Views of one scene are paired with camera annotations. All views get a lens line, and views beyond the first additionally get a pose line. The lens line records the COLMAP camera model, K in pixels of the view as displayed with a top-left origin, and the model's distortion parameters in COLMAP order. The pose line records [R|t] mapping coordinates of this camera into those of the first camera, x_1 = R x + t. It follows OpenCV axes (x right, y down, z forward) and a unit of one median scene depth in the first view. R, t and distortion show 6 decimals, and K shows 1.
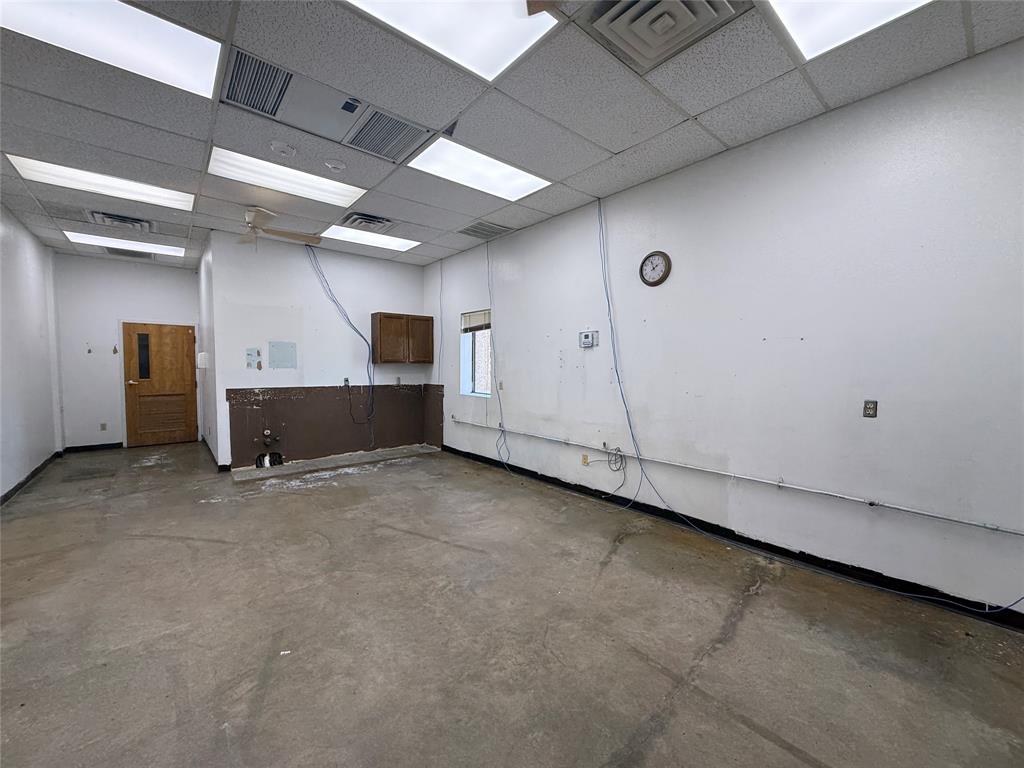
lens RADIAL K [[407.7, 0, 511.2], [0, 407.7, 385.7], [0, 0, 1]] dist [-0.001411, -0.000894]
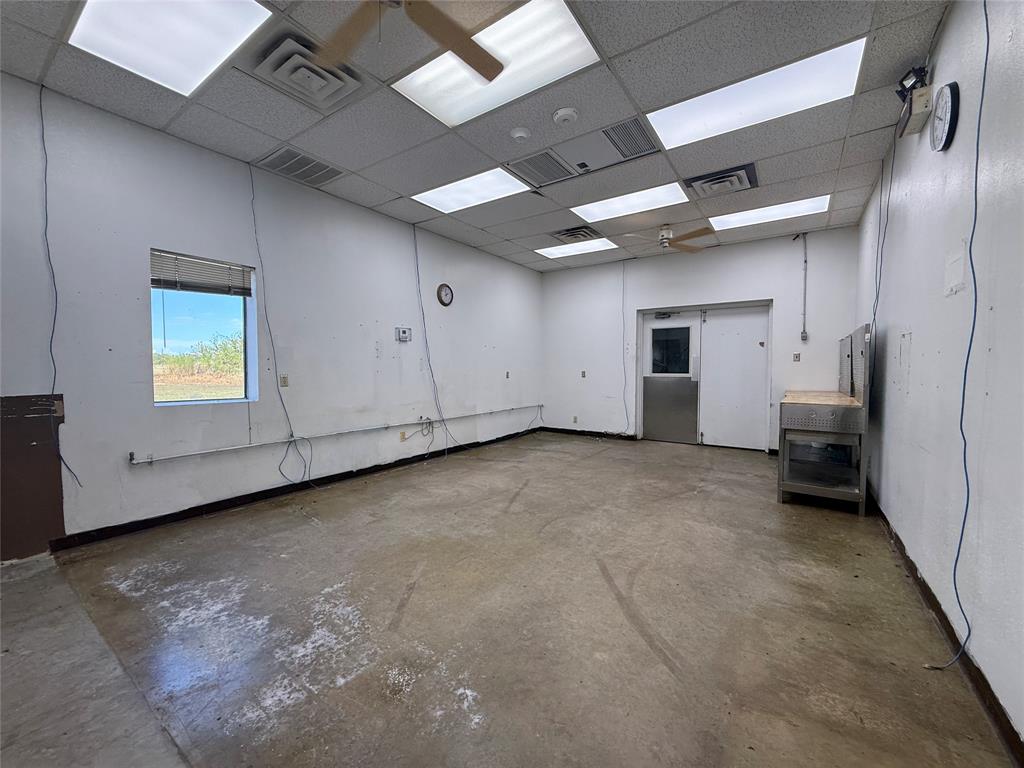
lens RADIAL K [[407.7, 0, 512.2], [0, 407.7, 384.4], [0, 0, 1]] dist [-0.001411, -0.000894]
pose [[-0.259014, -0.043132, 0.964910, -1.127724], [0.046257, 0.997302, 0.056997, -0.022691], [-0.964765, 0.059397, -0.256320, 1.078921]]
